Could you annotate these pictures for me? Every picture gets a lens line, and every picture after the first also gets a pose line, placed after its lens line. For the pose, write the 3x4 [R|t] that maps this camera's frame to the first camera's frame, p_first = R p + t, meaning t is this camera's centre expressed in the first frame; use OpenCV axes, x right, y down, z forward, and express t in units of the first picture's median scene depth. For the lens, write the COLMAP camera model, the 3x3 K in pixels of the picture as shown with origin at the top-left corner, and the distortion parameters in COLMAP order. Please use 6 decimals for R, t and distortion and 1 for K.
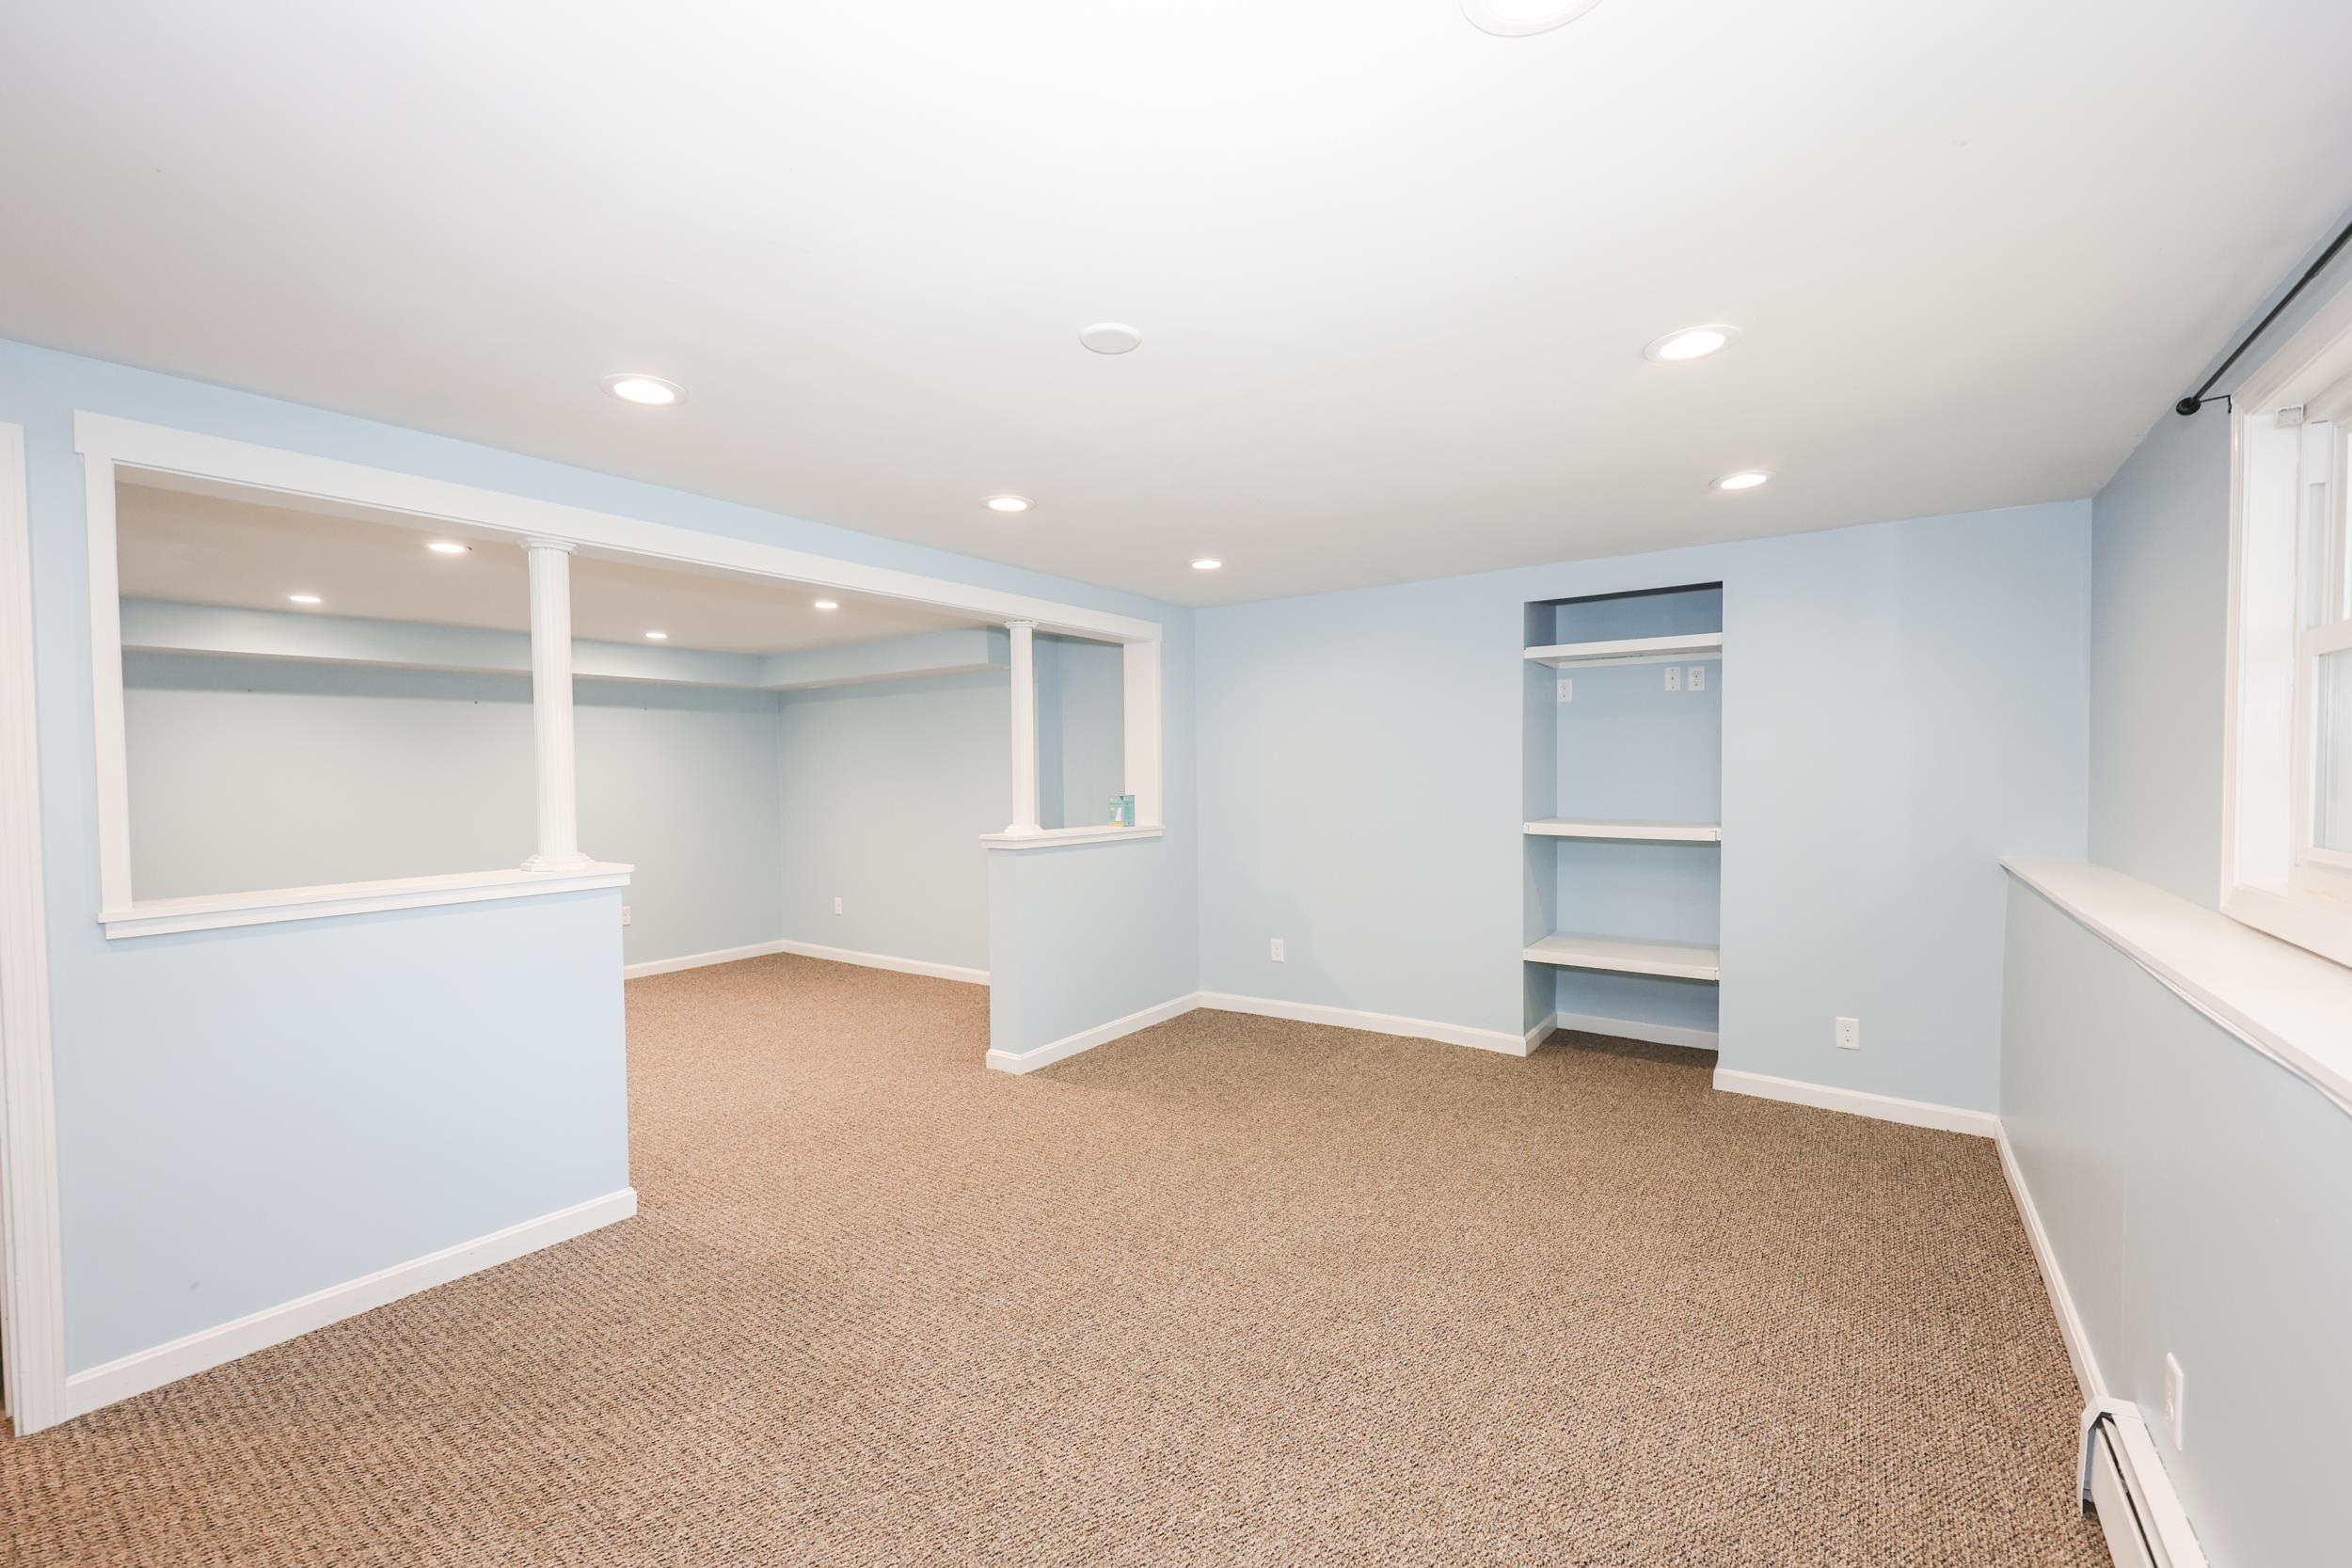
lens RADIAL K [[956.5, 0, 1162.8], [0, 956.5, 794.3], [0, 0, 1]] dist [0.003118, 0.000164]
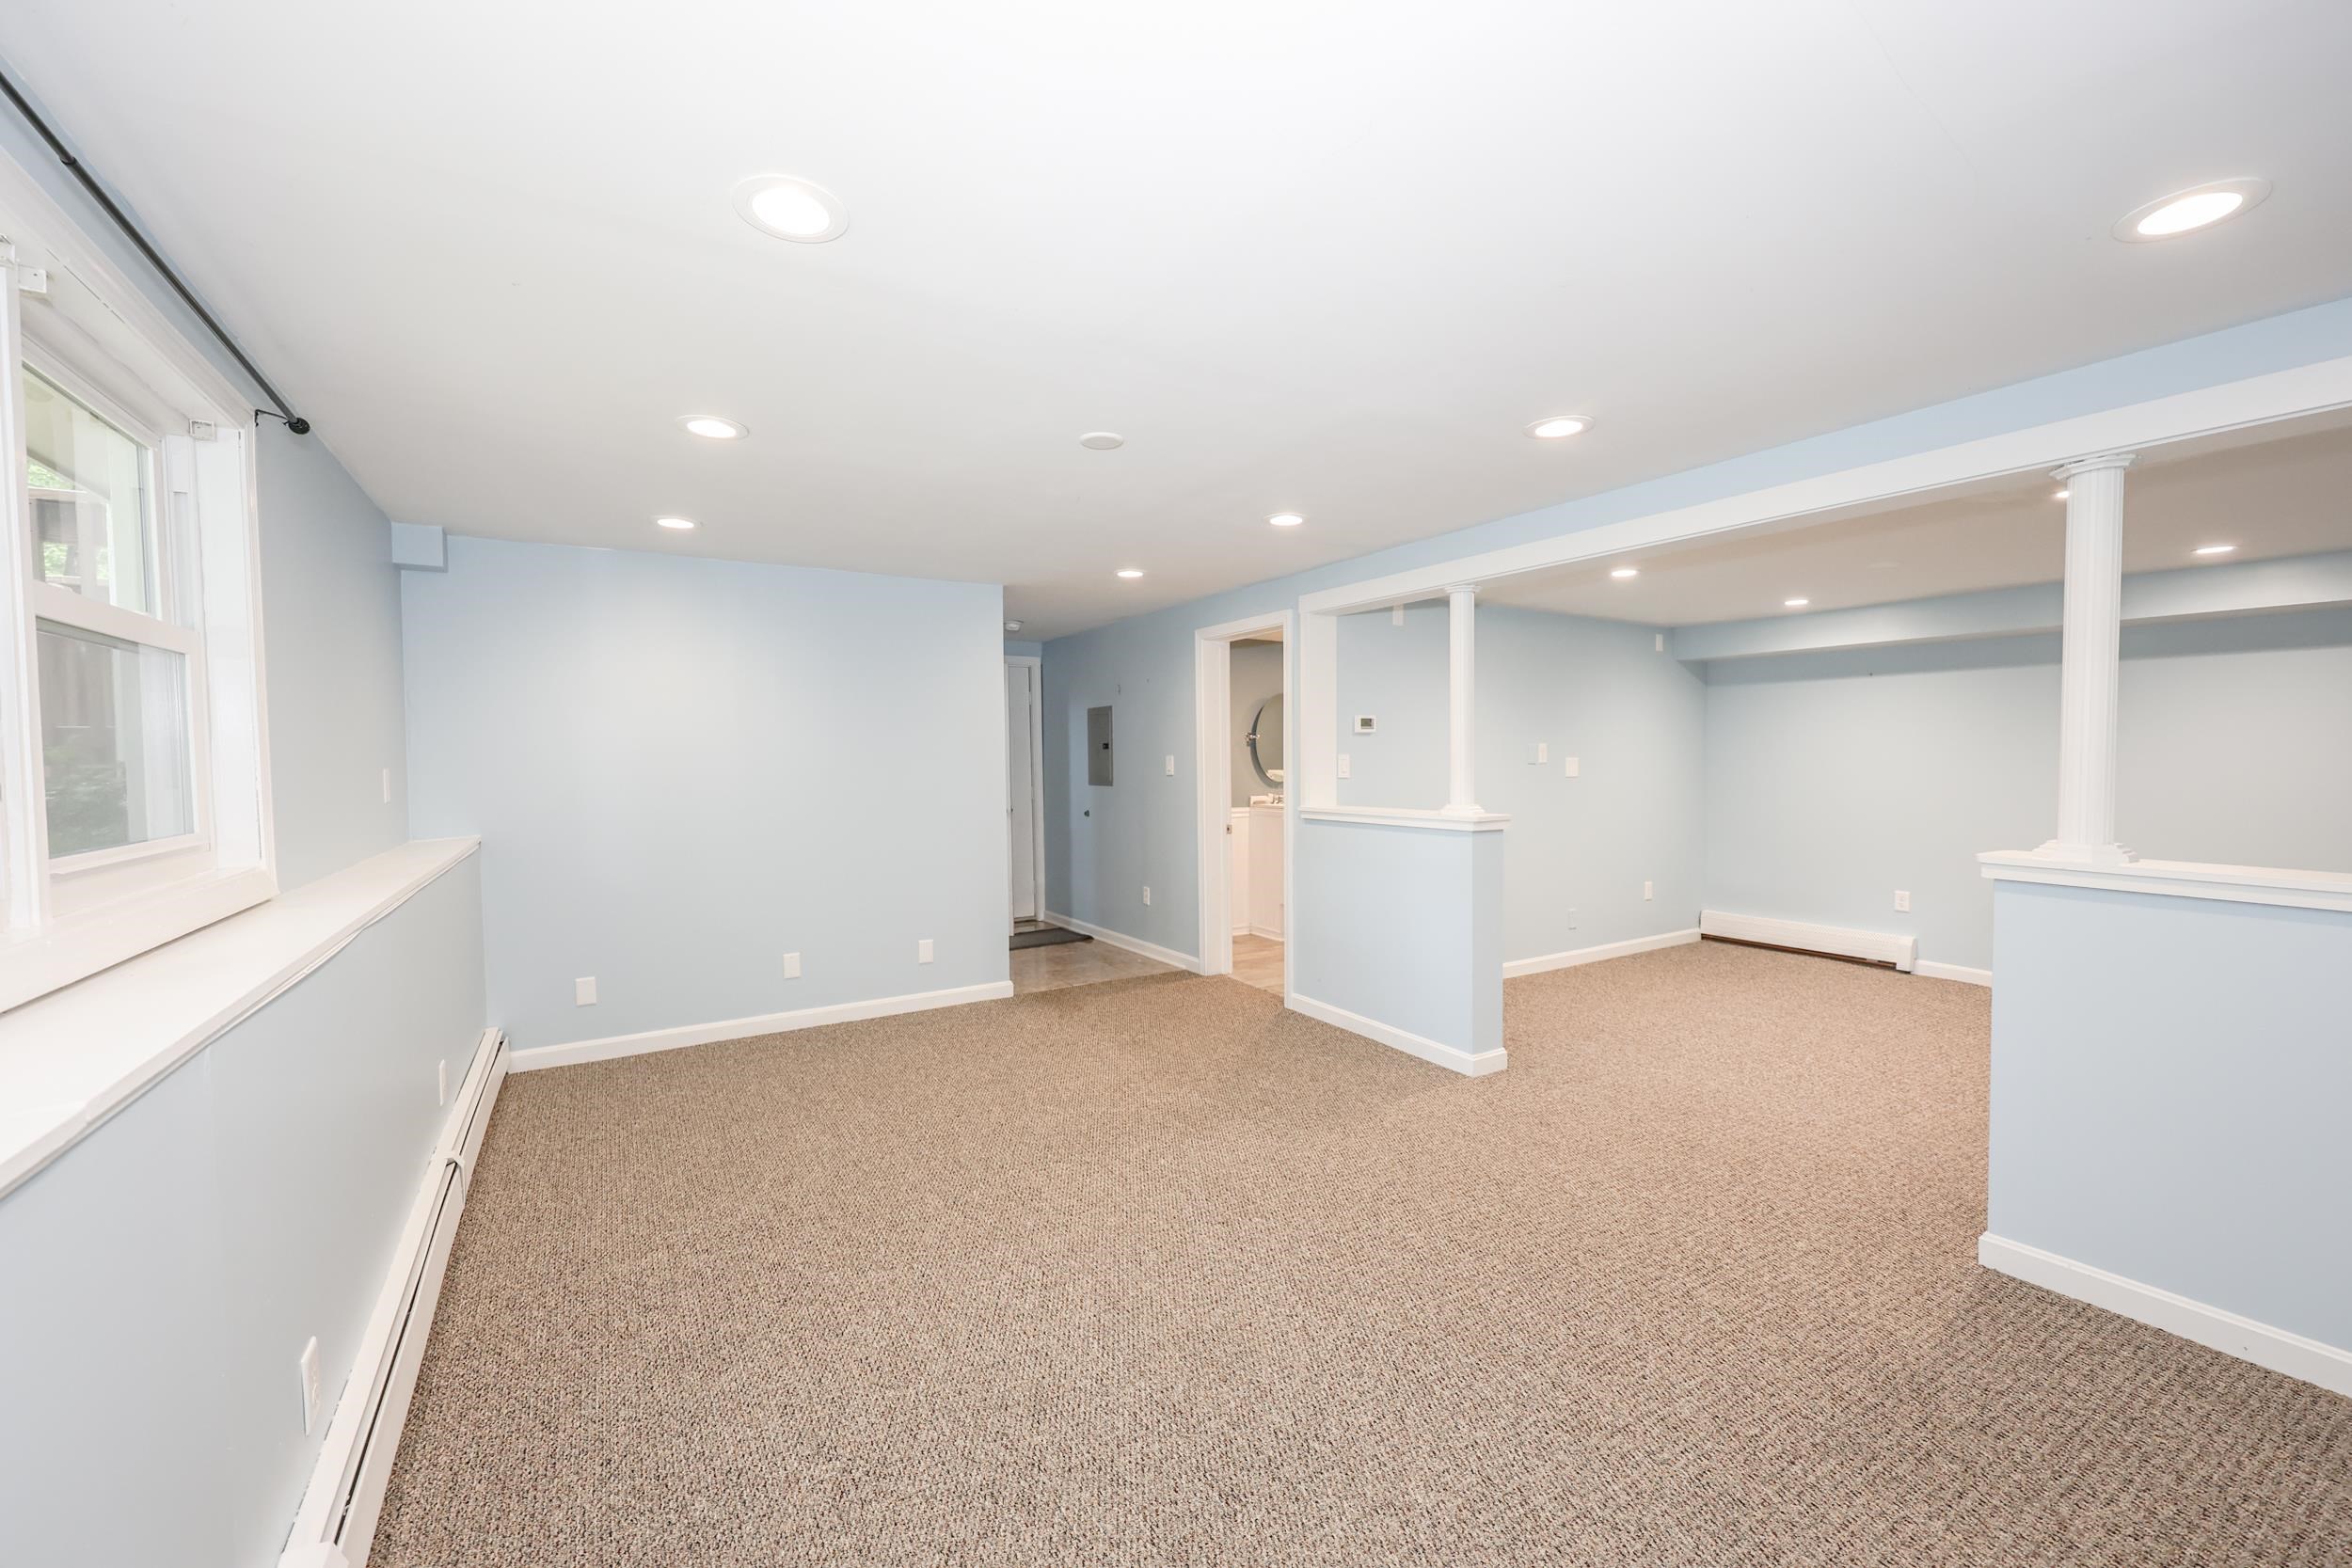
lens RADIAL K [[910.7, 0, 1176.0], [0, 910.7, 784.0], [0, 0, 1]] dist [-0.002626, -0.000197]
pose [[-0.355481, 0.044484, -0.933625, 0.681197], [-0.018121, 0.998351, 0.054468, -0.028315], [0.934508, 0.036280, -0.354088, 0.926234]]
